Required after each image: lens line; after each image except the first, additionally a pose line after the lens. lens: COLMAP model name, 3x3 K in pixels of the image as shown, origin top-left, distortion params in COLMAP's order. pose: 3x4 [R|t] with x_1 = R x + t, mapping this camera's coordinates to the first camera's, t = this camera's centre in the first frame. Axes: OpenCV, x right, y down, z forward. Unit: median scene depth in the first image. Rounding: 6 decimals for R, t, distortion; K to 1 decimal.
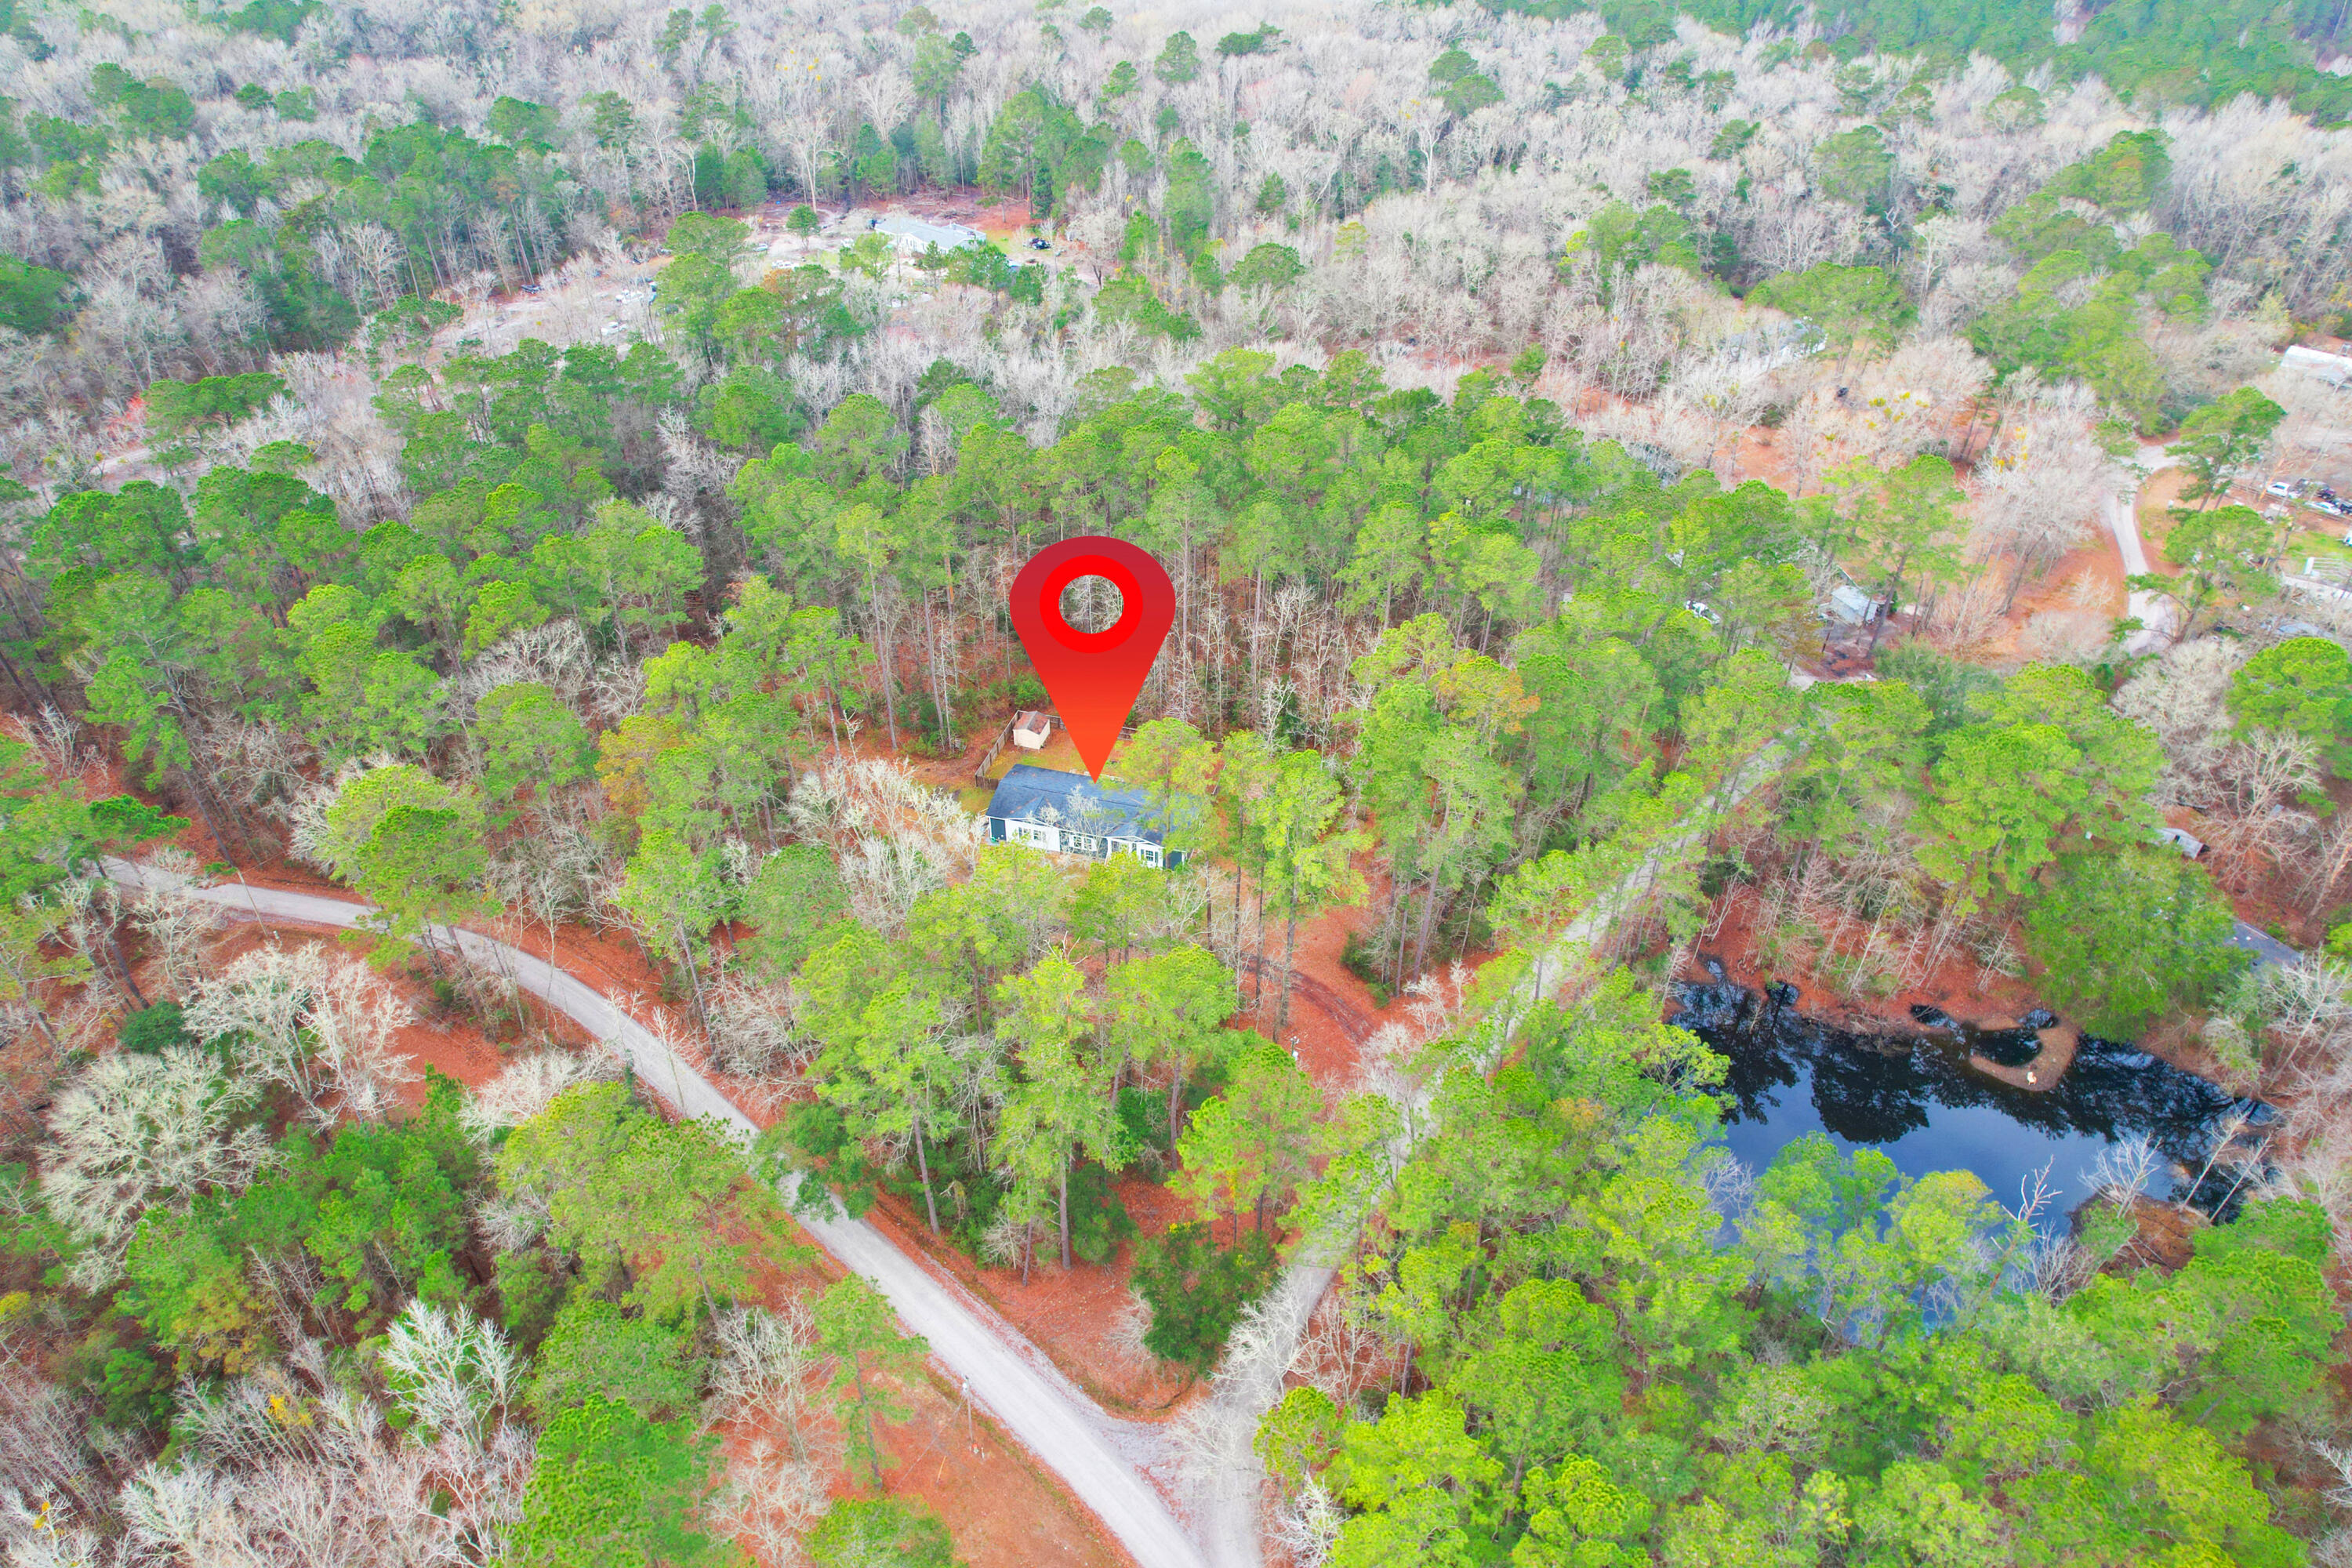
lens RADIAL K [[1483.3, 0, 1176.0], [0, 1483.3, 784.0], [0, 0, 1]] dist [-0.075992, 0.072031]
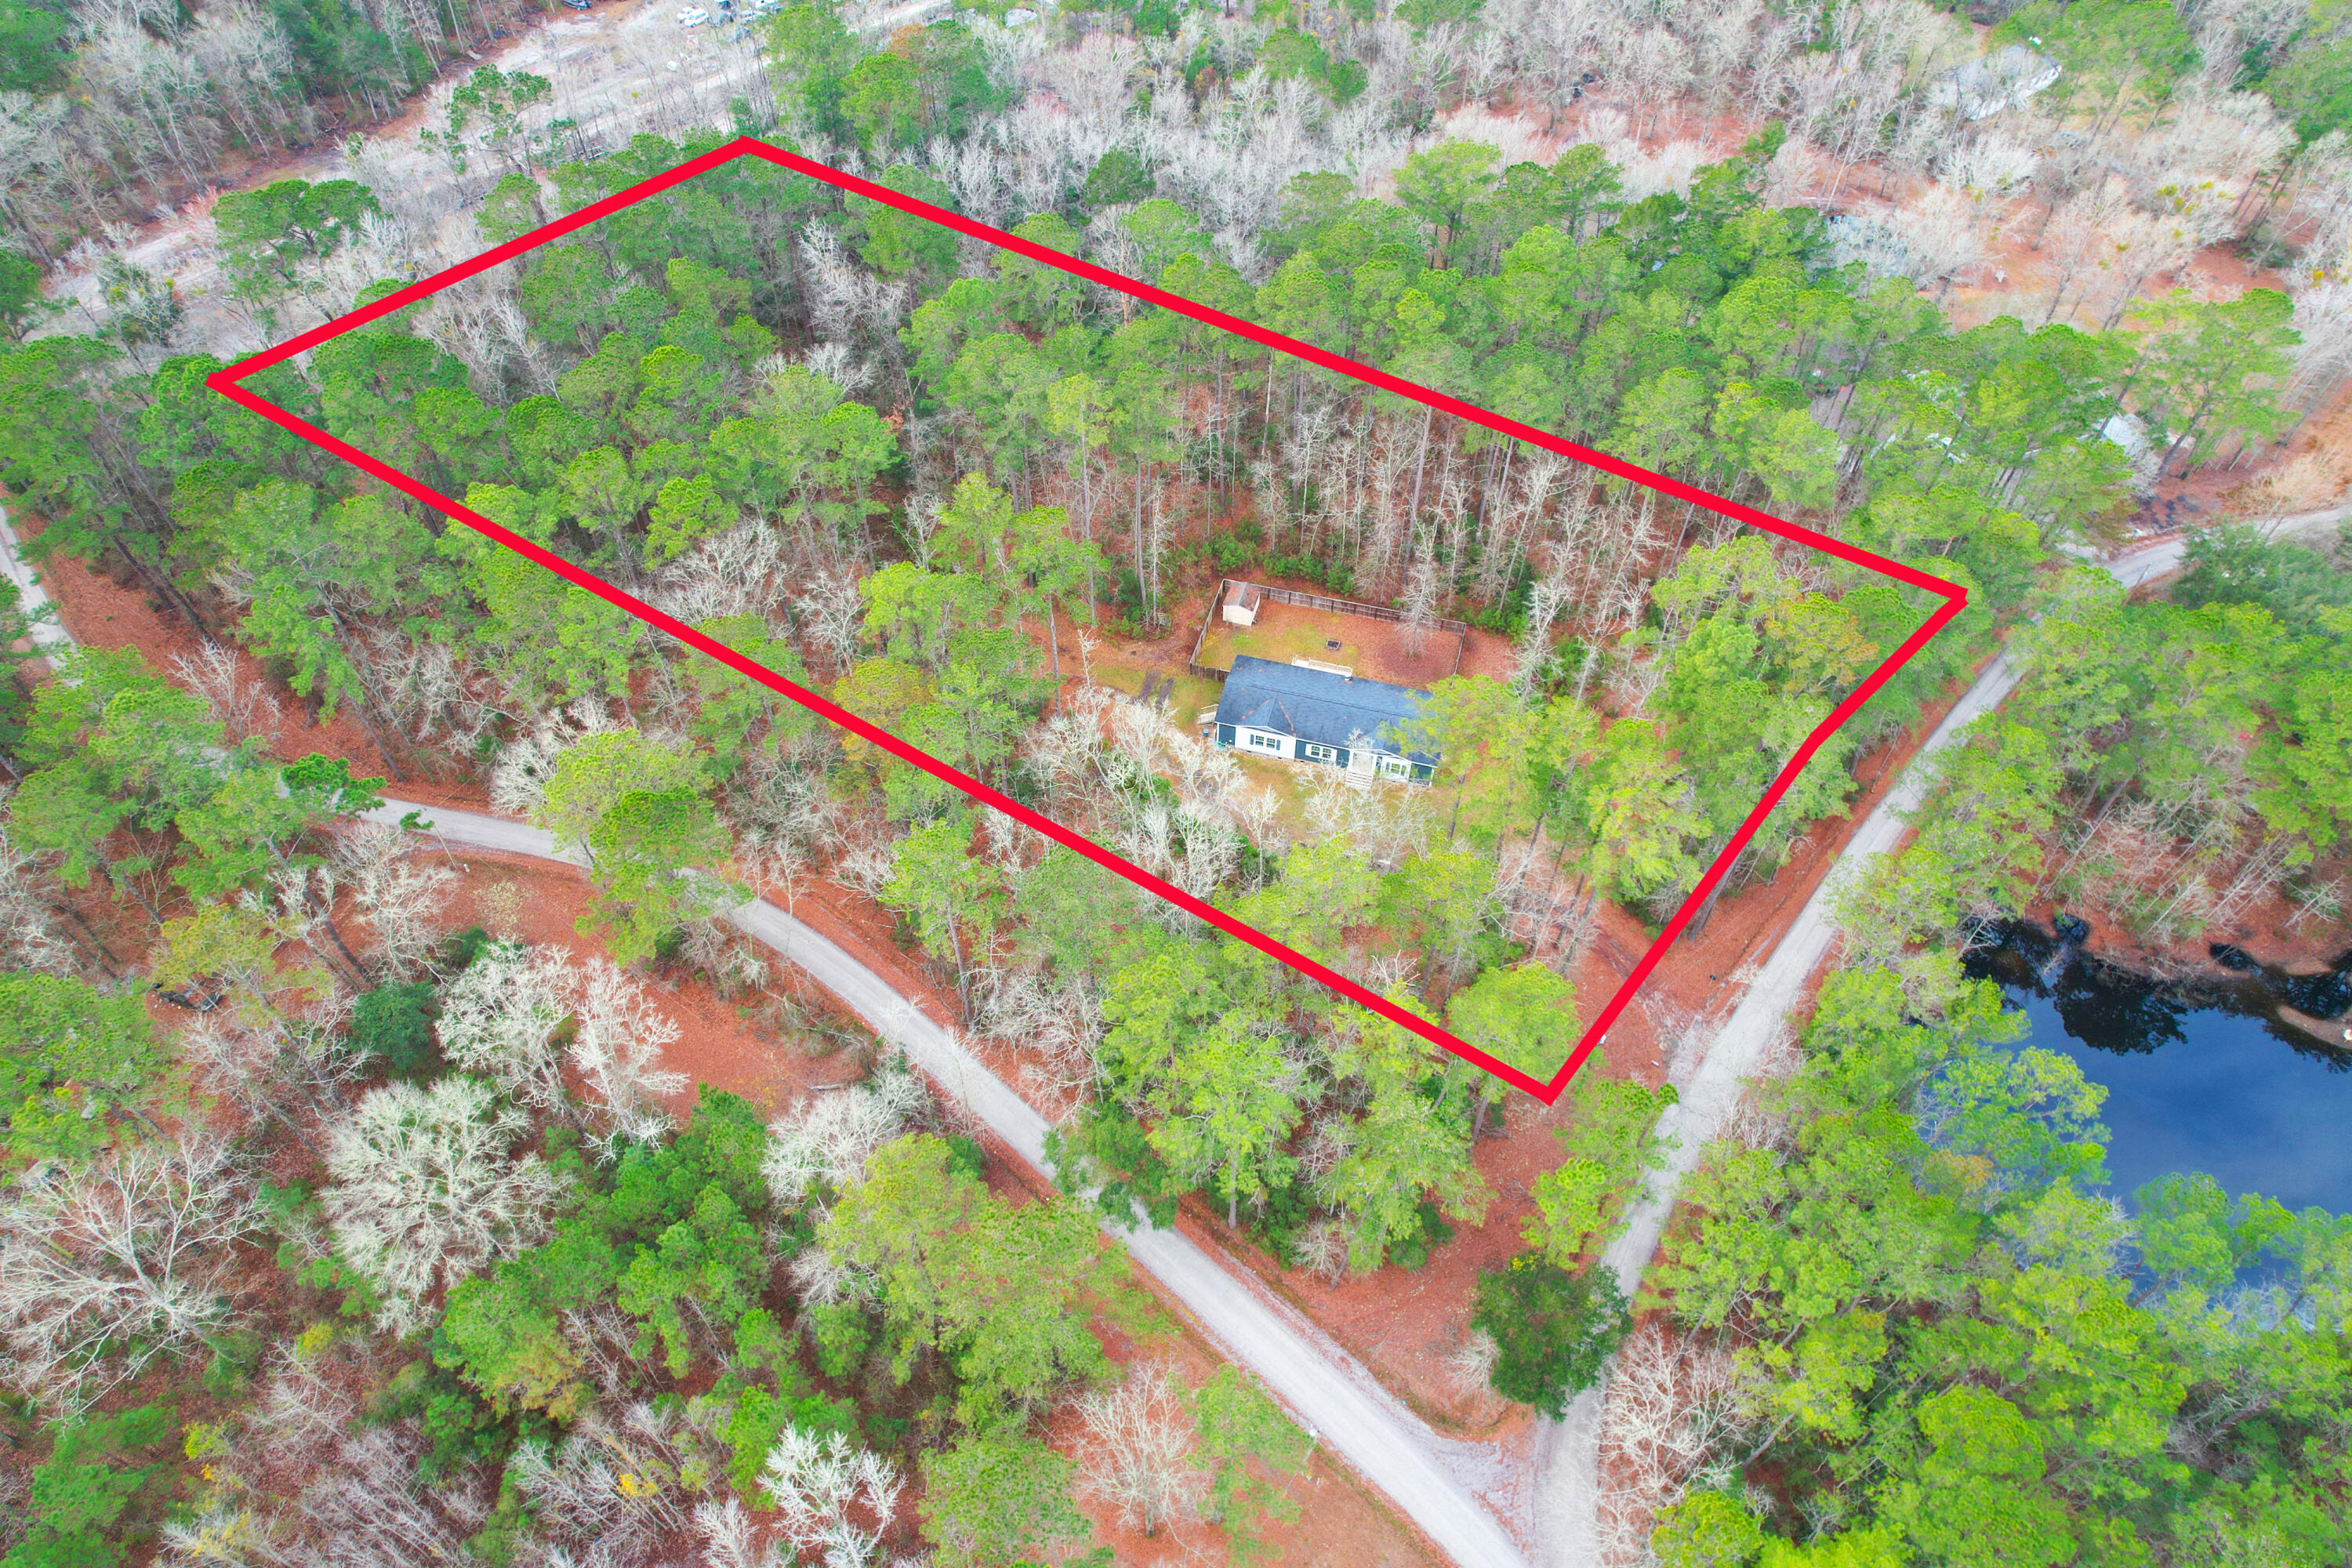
lens RADIAL K [[1483.3, 0, 1176.0], [0, 1483.3, 784.0], [0, 0, 1]] dist [-0.075992, 0.072031]
pose [[0.999980, 0.002723, -0.005763, -0.133387], [-0.001406, 0.976115, 0.217249, -0.127676], [0.006217, -0.217236, 0.976099, 0.084645]]
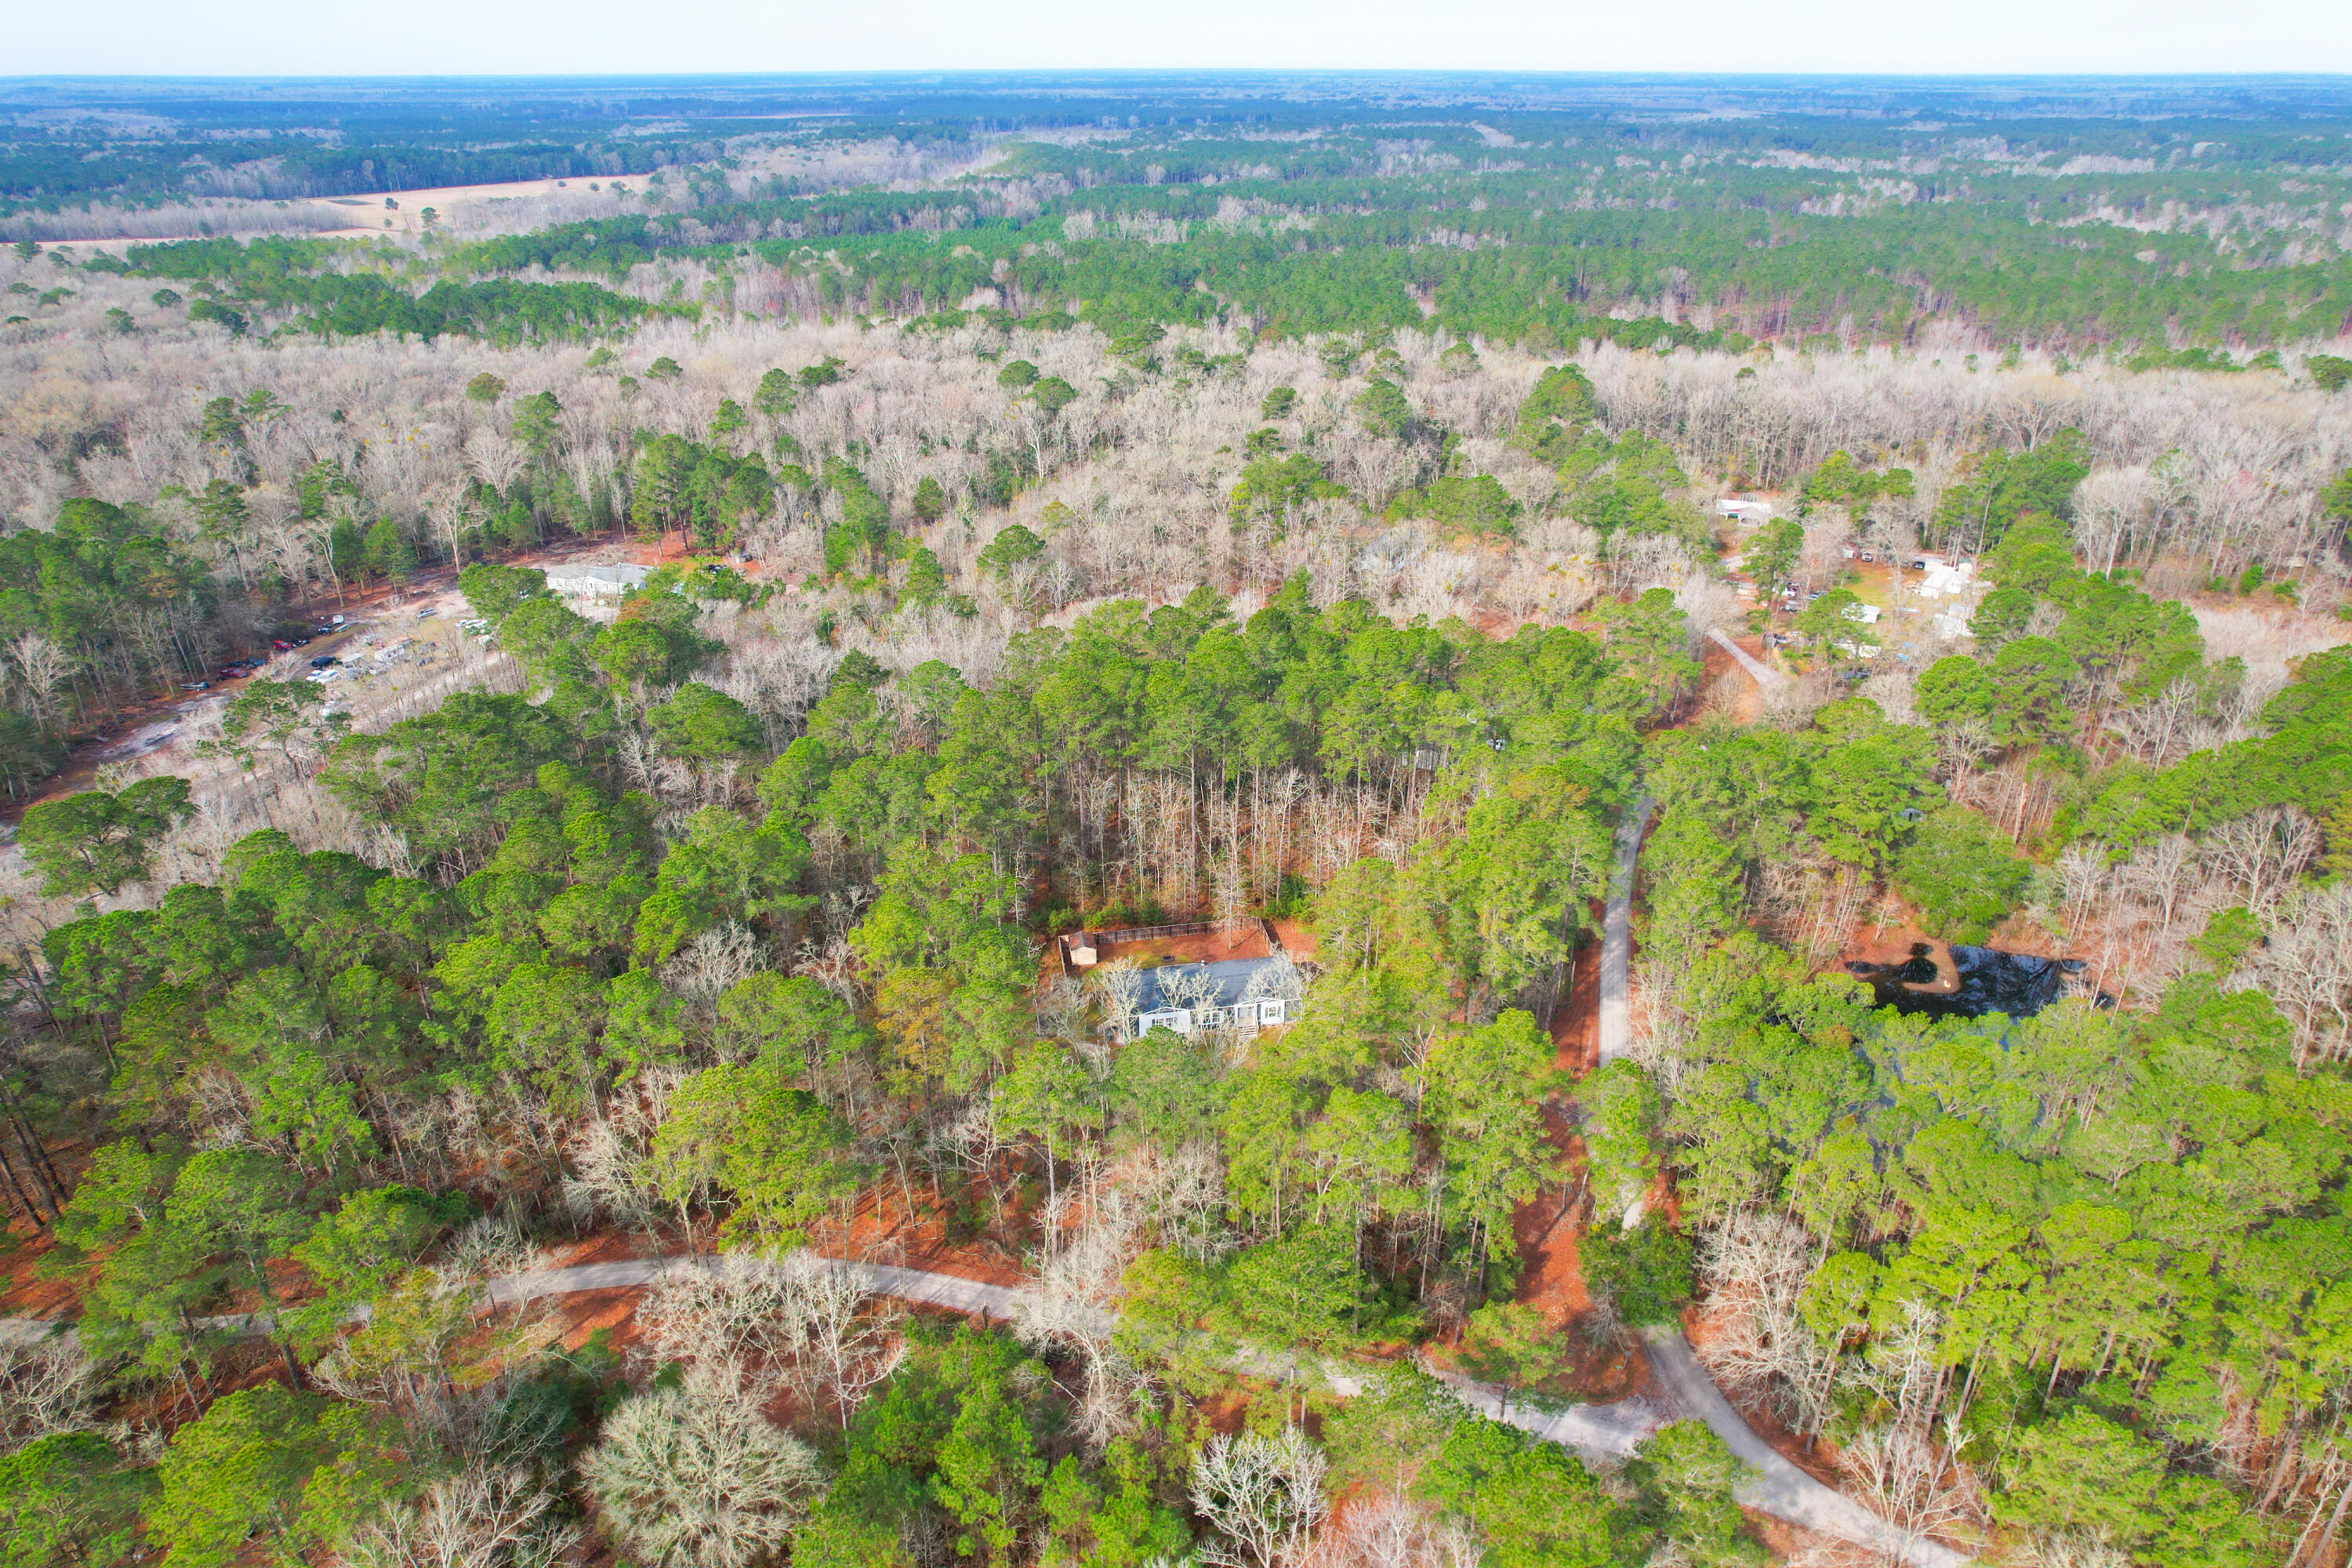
lens RADIAL K [[1483.3, 0, 1176.0], [0, 1483.3, 784.0], [0, 0, 1]] dist [-0.075992, 0.072031]
pose [[0.913572, -0.190826, 0.359127, -0.412492], [0.256812, 0.955428, -0.145620, 0.028911], [-0.315331, 0.225262, 0.921858, -0.060152]]
